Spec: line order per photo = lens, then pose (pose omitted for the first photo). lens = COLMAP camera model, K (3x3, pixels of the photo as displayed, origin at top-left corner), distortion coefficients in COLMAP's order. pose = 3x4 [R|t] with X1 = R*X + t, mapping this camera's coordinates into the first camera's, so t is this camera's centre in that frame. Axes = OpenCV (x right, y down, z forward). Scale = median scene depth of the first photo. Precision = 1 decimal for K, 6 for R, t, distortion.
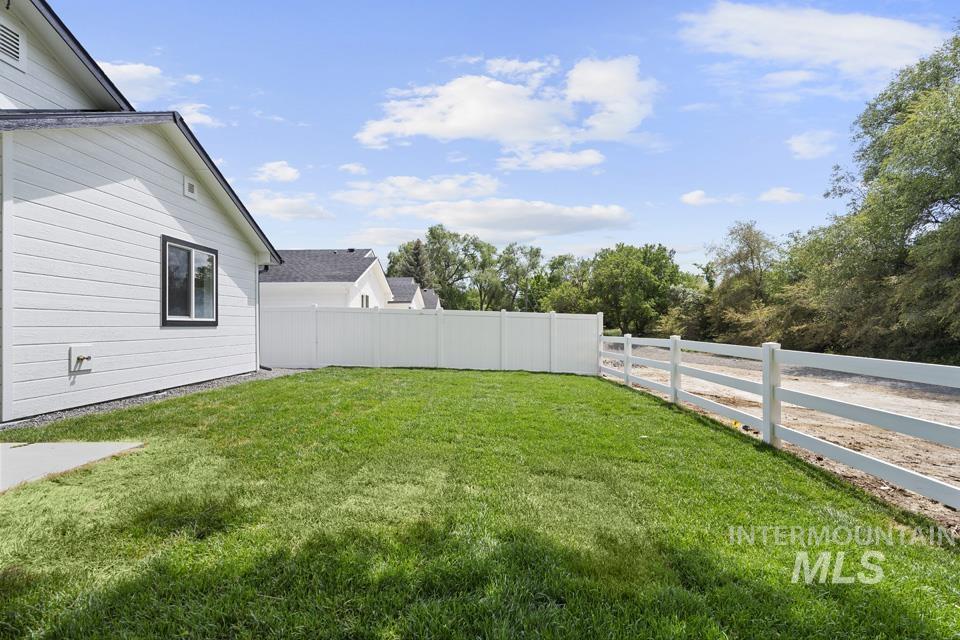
lens RADIAL K [[436.7, 0, 479.9], [0, 436.7, 324.2], [0, 0, 1]] dist [-0.002507, -0.001774]
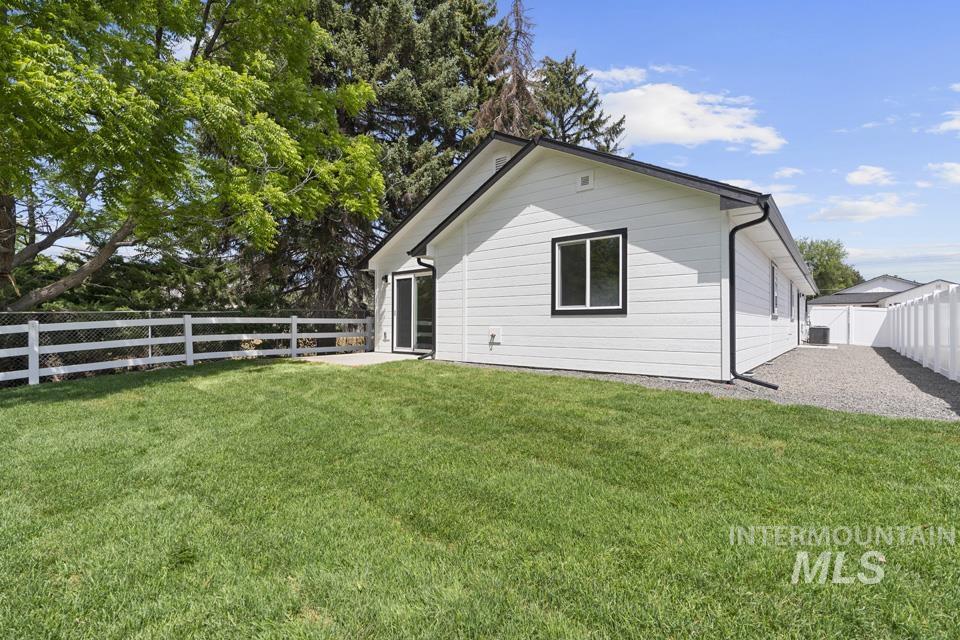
lens RADIAL K [[436.7, 0, 476.7], [0, 436.7, 319.2], [0, 0, 1]] dist [-0.002507, -0.001774]
pose [[-0.634738, -0.001275, -0.772727, 0.321863], [0.007685, 0.999939, -0.007962, 0.023521], [0.772689, -0.010992, -0.634689, 1.581183]]
